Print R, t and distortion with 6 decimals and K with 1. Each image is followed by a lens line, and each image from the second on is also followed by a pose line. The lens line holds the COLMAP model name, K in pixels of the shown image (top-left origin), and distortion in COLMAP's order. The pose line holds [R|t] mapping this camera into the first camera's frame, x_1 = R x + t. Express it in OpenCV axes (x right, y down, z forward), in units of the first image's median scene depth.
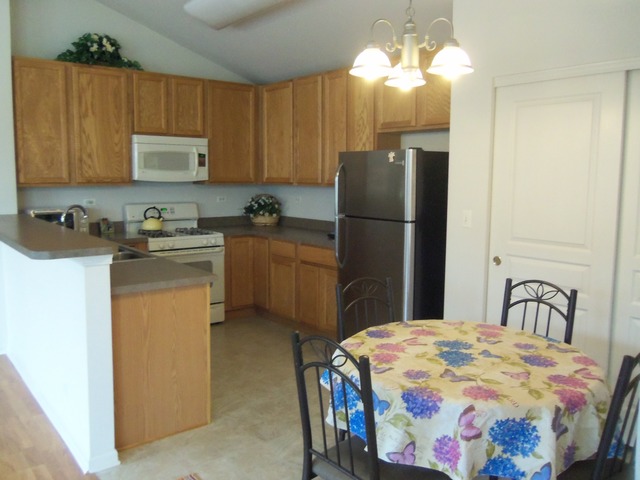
lens RADIAL K [[533.1, 0, 318.2], [0, 533.1, 240.1], [0, 0, 1]] dist [-0.013643, -0.003414]
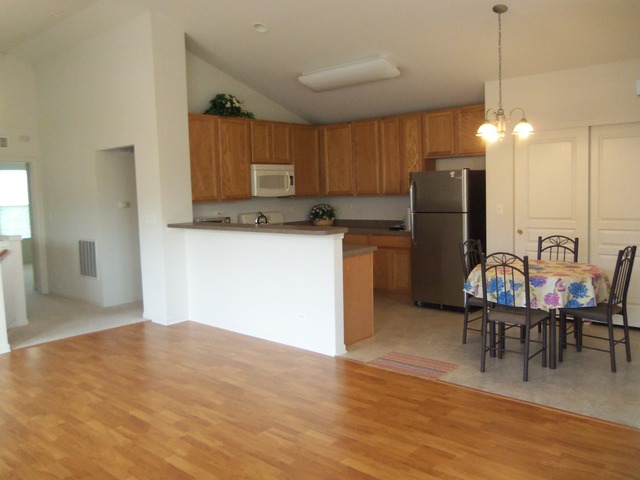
lens RADIAL K [[533.1, 0, 321.1], [0, 533.1, 238.3], [0, 0, 1]] dist [-0.013643, -0.003414]
pose [[0.985337, -0.052418, 0.162367, -0.544588], [0.057625, 0.997959, -0.027524, 0.064970], [-0.160593, 0.036477, 0.986346, -0.563630]]
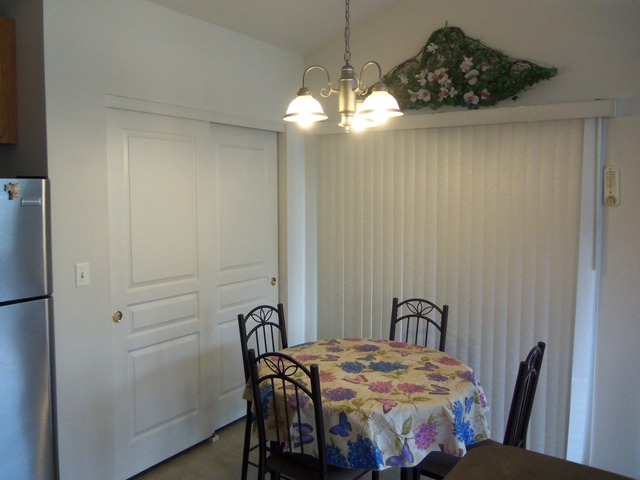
lens RADIAL K [[533.1, 0, 317.3], [0, 533.1, 237.9], [0, 0, 1]] dist [-0.013643, -0.003414]
pose [[-0.267797, -0.092174, 0.959056, -0.490031], [0.114661, 0.985290, 0.126712, -0.140197], [-0.956628, 0.143900, -0.253289, 0.831498]]
